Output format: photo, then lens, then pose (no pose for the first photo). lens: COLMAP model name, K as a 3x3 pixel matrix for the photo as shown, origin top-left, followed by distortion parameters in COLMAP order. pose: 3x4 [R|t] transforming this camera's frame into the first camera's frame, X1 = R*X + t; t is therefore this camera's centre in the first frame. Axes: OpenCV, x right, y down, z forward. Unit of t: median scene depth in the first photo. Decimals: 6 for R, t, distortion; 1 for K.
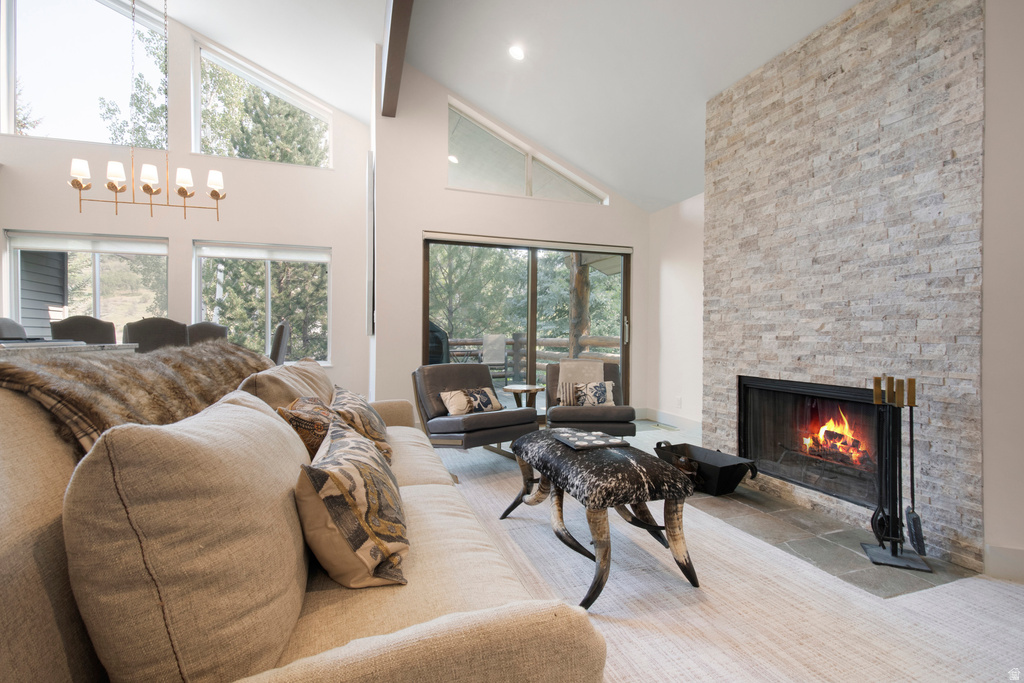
lens RADIAL K [[472.5, 0, 524.8], [0, 472.5, 337.5], [0, 0, 1]] dist [-0.001389, -0.000274]
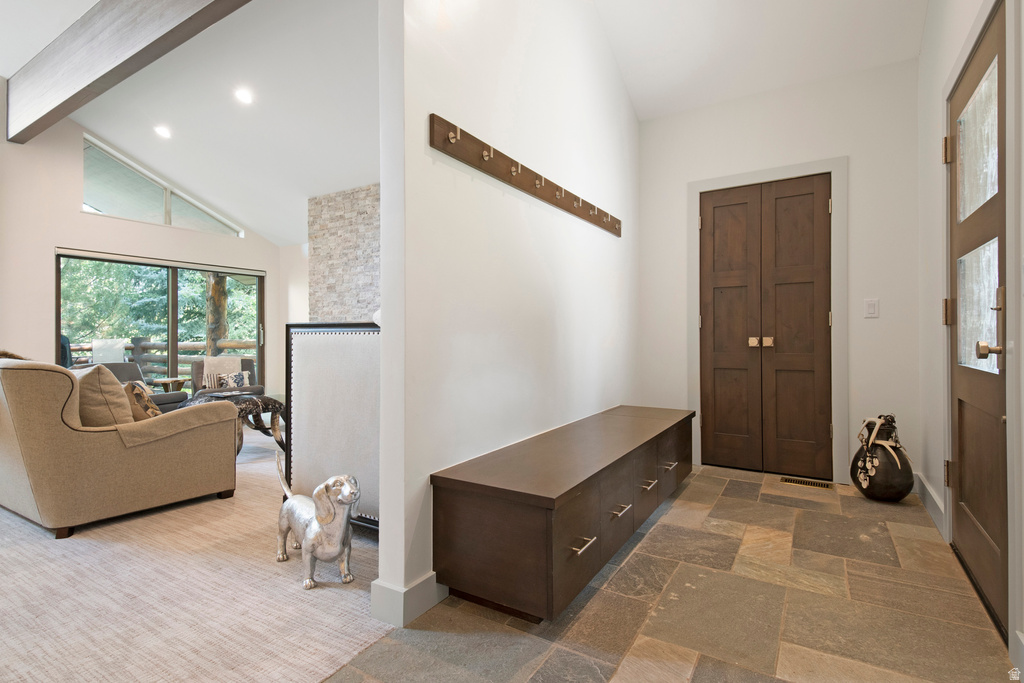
lens RADIAL K [[496.0, 0, 546.1], [0, 496.0, 342.7], [0, 0, 1]] dist [0.000664, -0.017222]
pose [[0.758510, -0.018687, 0.651393, -0.138823], [0.013642, 0.999825, 0.012797, -0.000424], [-0.651518, -0.000821, 0.758632, -0.952539]]
